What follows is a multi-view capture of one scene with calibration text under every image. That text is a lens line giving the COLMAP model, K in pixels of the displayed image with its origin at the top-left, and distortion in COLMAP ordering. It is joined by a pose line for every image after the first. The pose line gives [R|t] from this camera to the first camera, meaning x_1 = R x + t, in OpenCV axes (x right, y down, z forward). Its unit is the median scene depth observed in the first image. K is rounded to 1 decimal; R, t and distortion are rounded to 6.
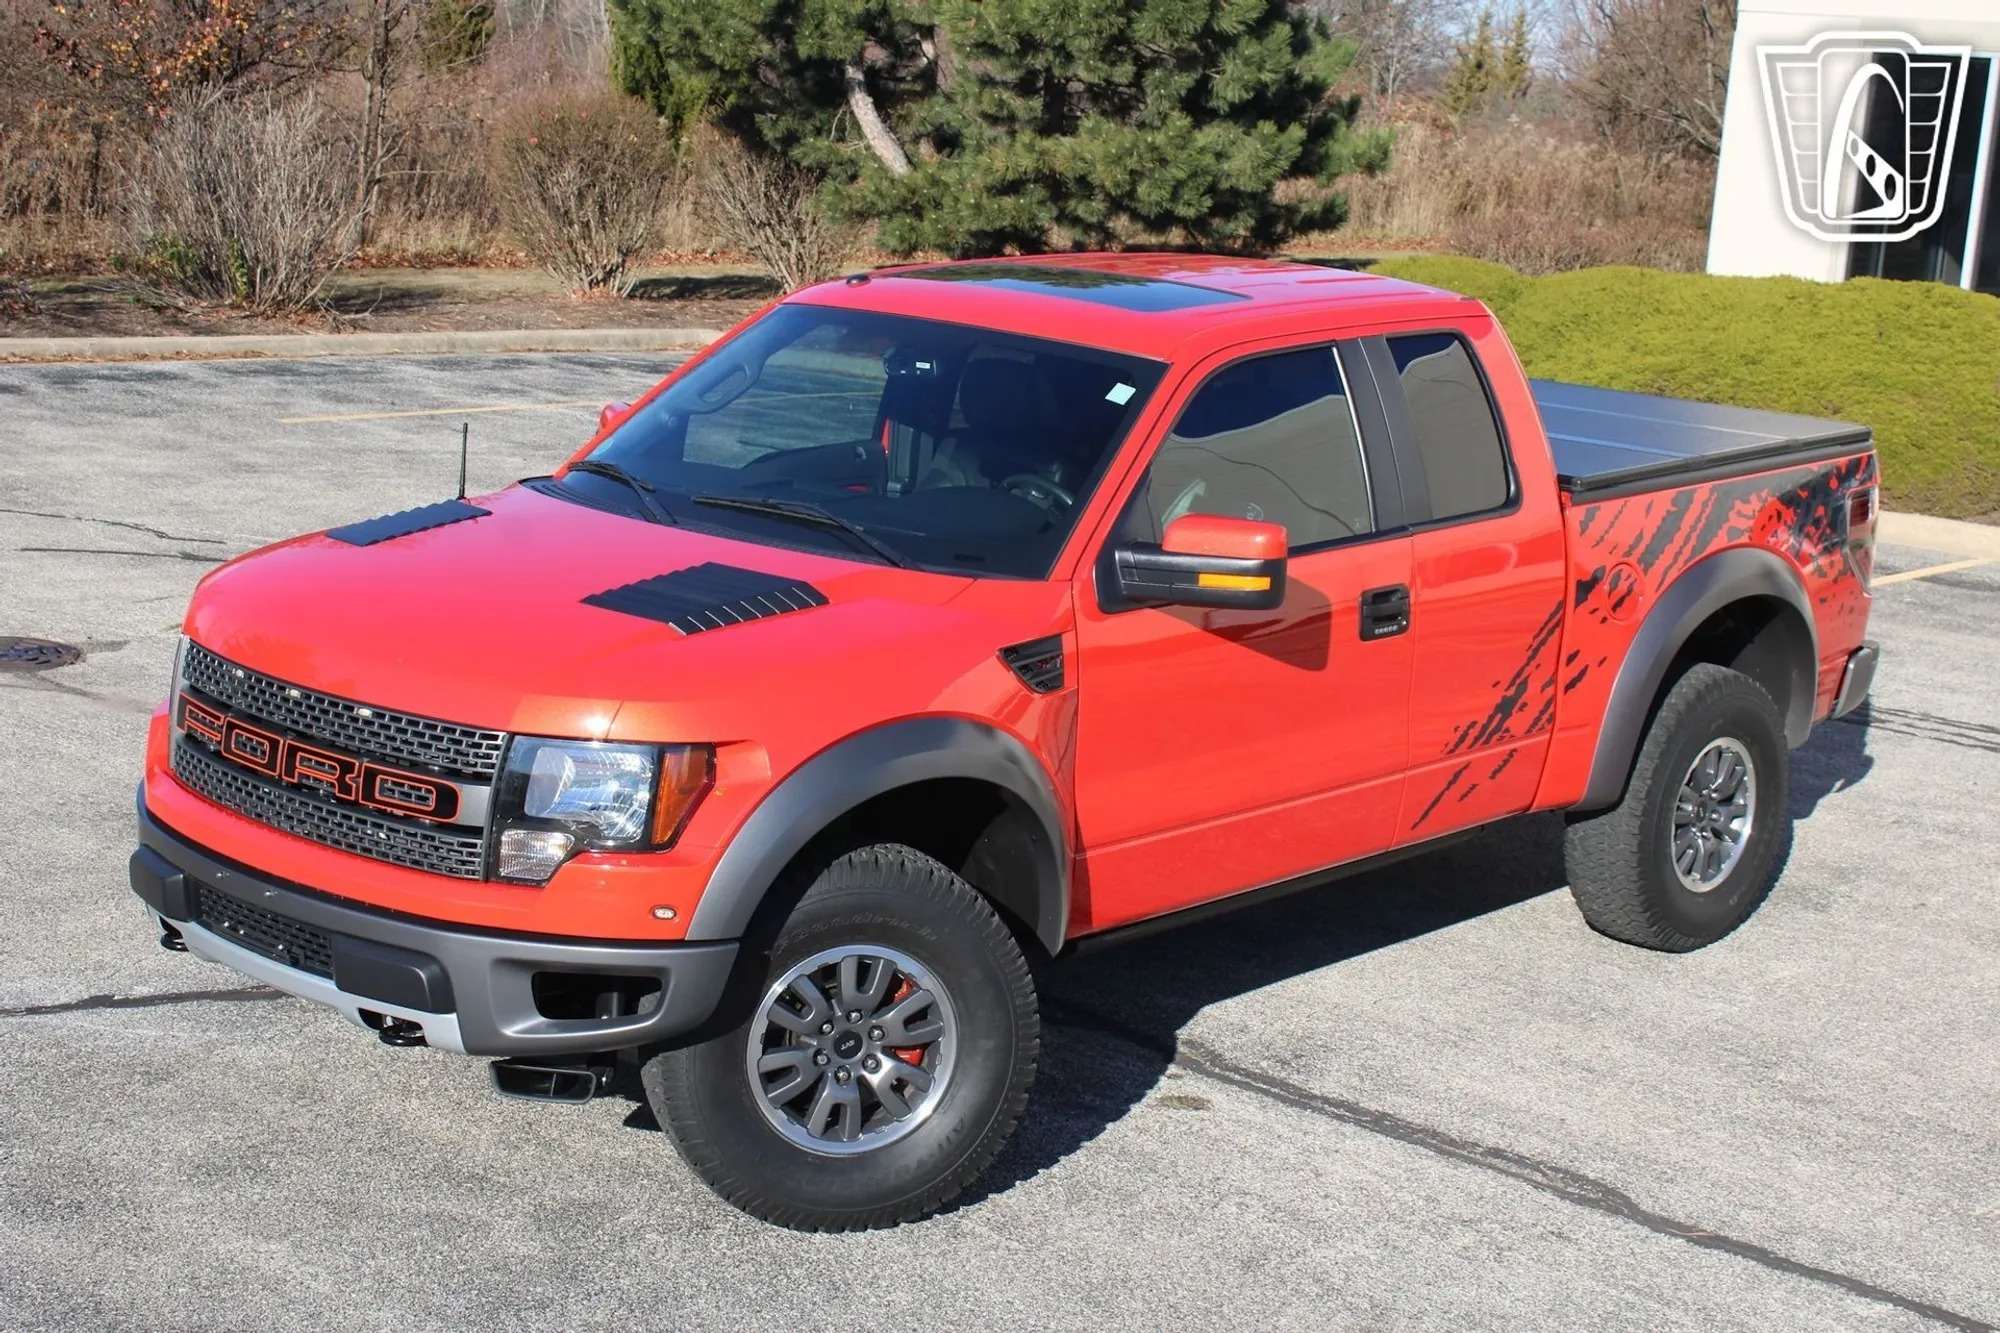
lens RADIAL K [[3109.5, 0, 1000.0], [0, 3109.5, 666.5], [0, 0, 1]] dist [-0.015527, 0.069472]
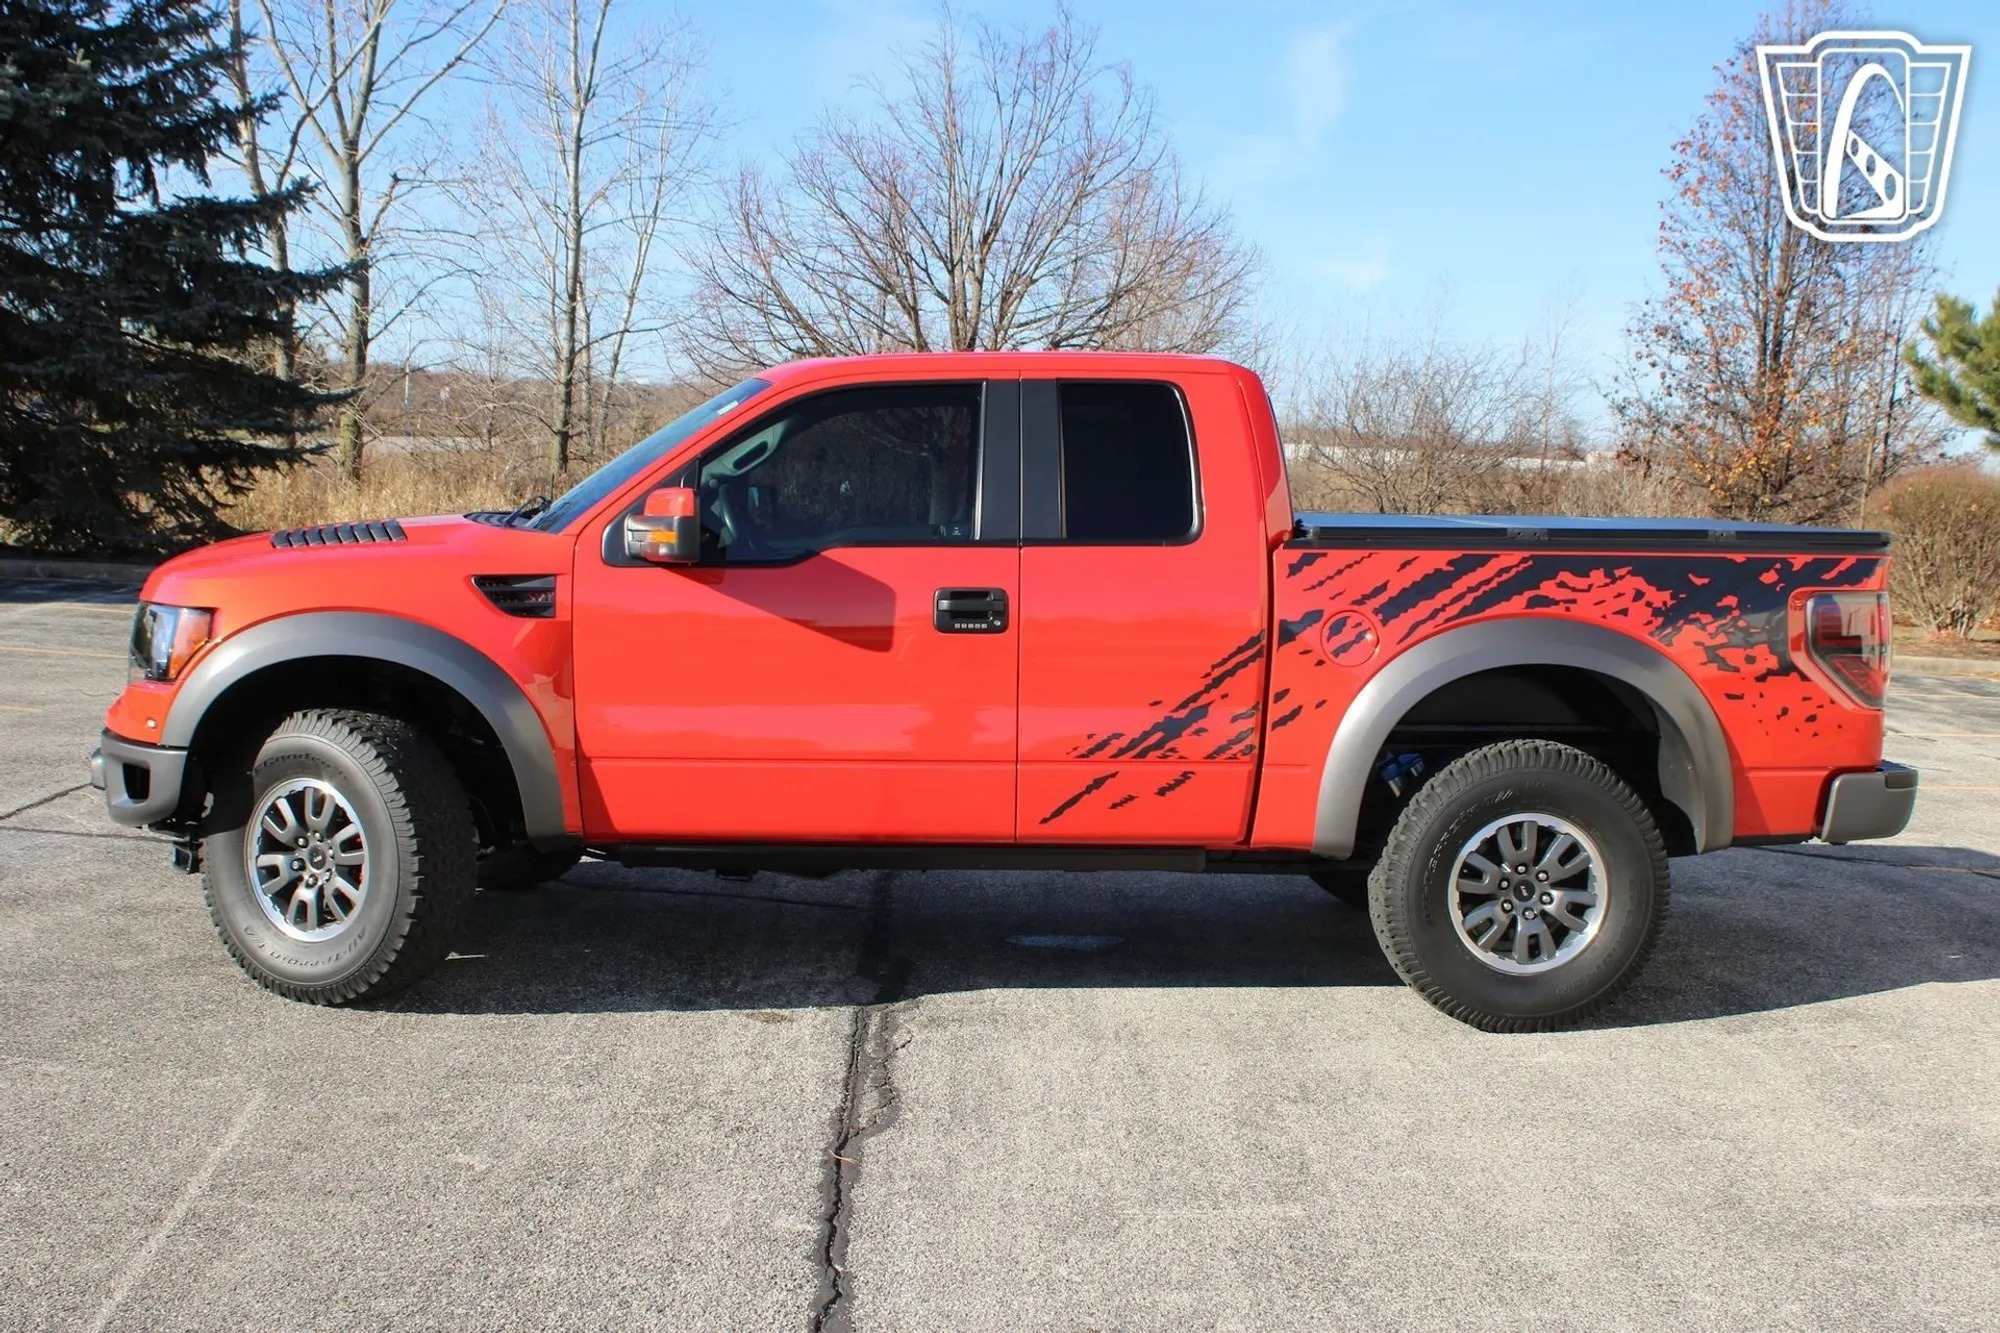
lens RADIAL K [[2264.7, 0, 1000.0], [0, 2264.7, 666.5], [0, 0, 1]] dist [-0.121497, 0.185517]
pose [[0.711520, 0.033049, -0.701888, 0.660771], [-0.137607, 0.986105, -0.093063, 0.072178], [0.689060, 0.162801, 0.706182, 0.412826]]
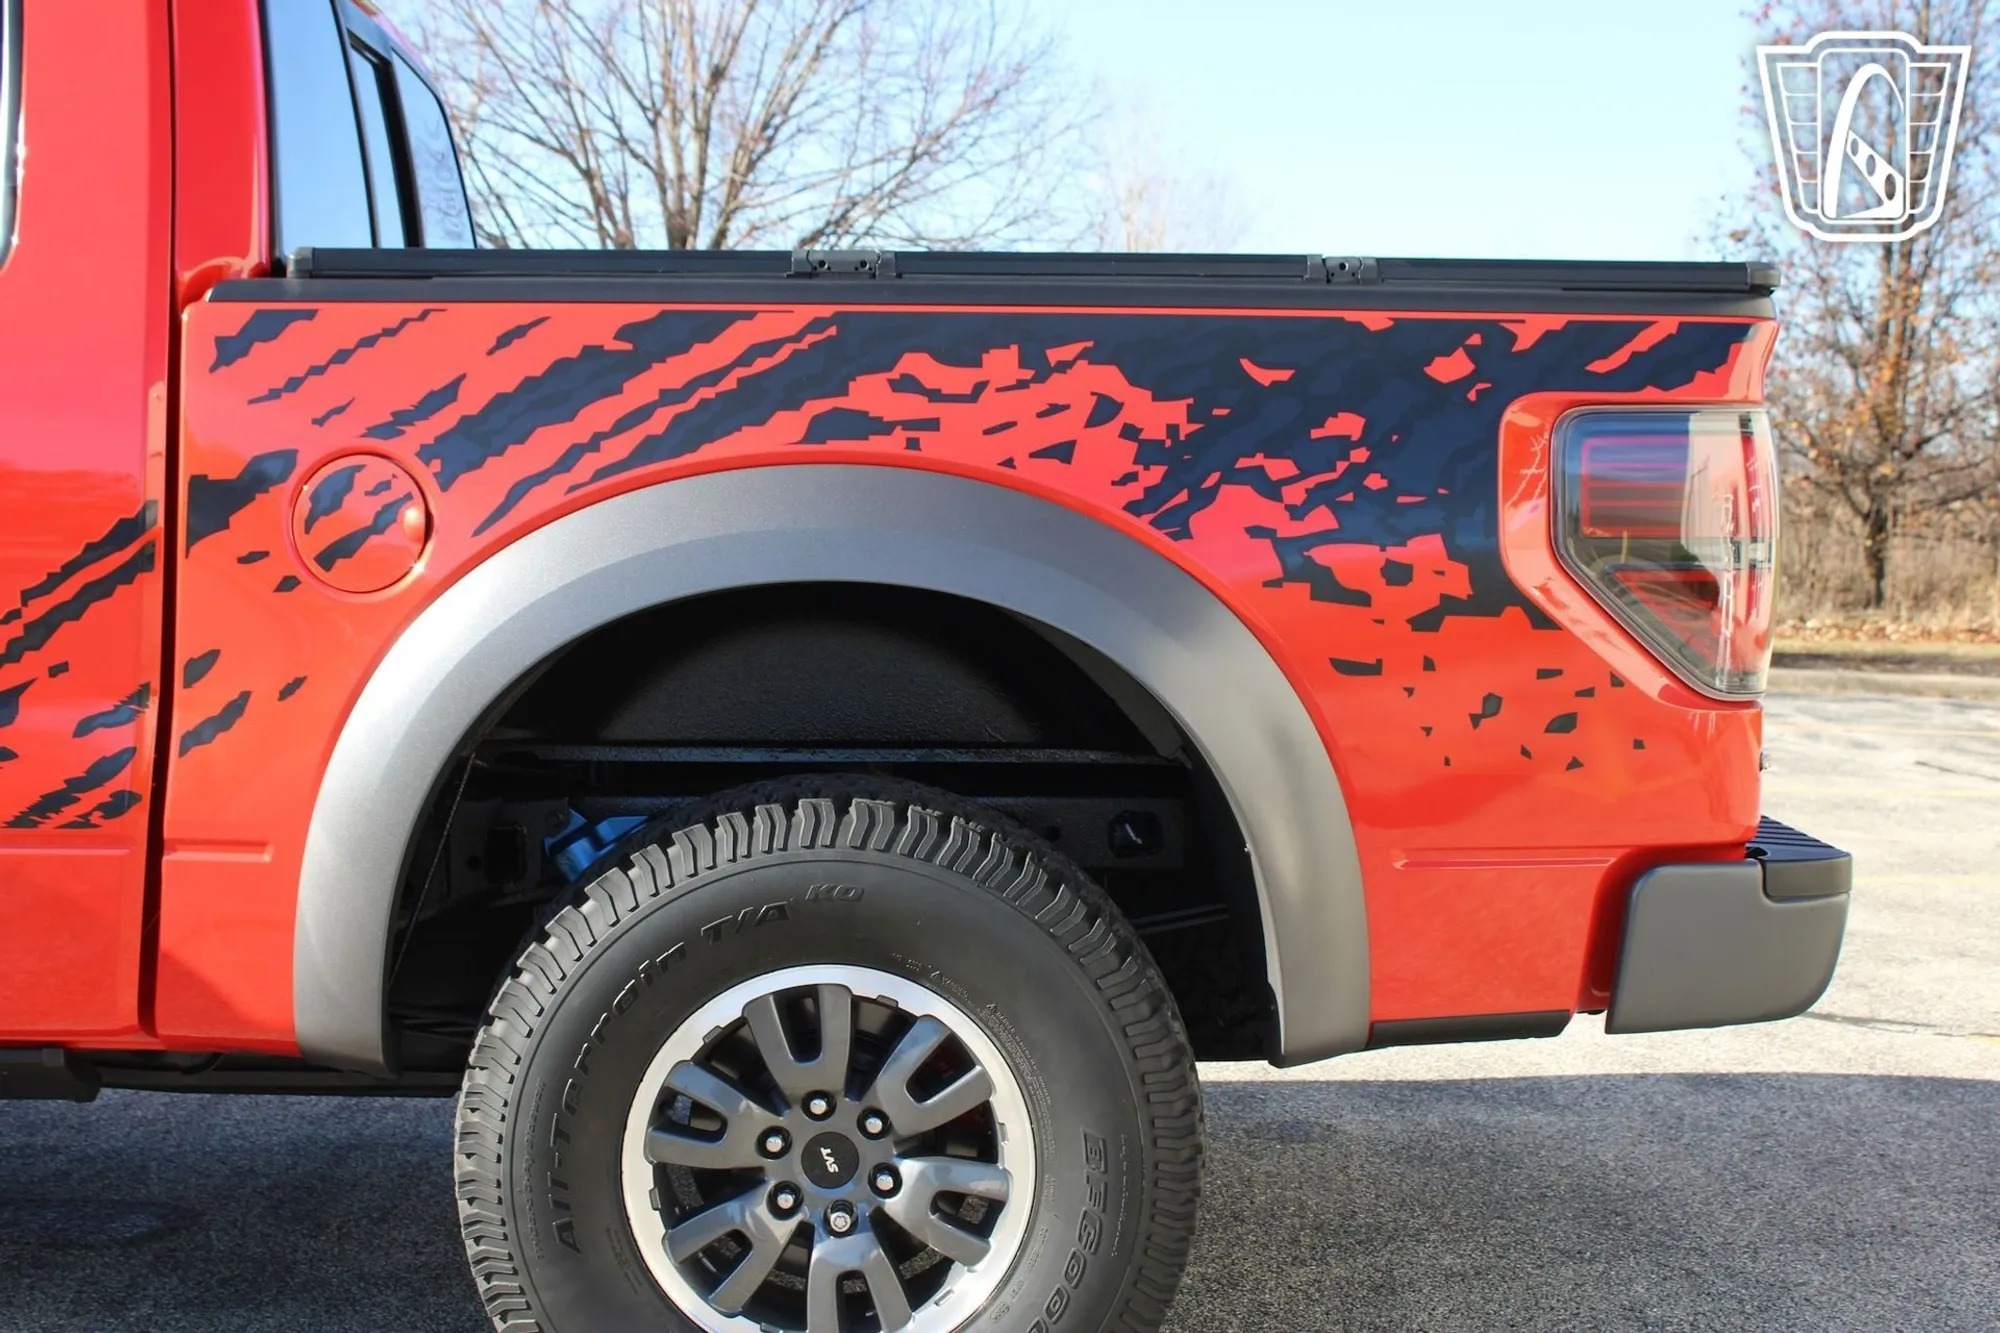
lens RADIAL K [[2793.0, 0, 1000.0], [0, 2793.0, 666.5], [0, 0, 1]] dist [-0.047422, 0.093502]
pose [[0.710202, 0.015872, -0.703819, 0.531552], [-0.134860, 0.984298, -0.113886, 0.025302], [0.690961, 0.175799, 0.701191, 0.834469]]
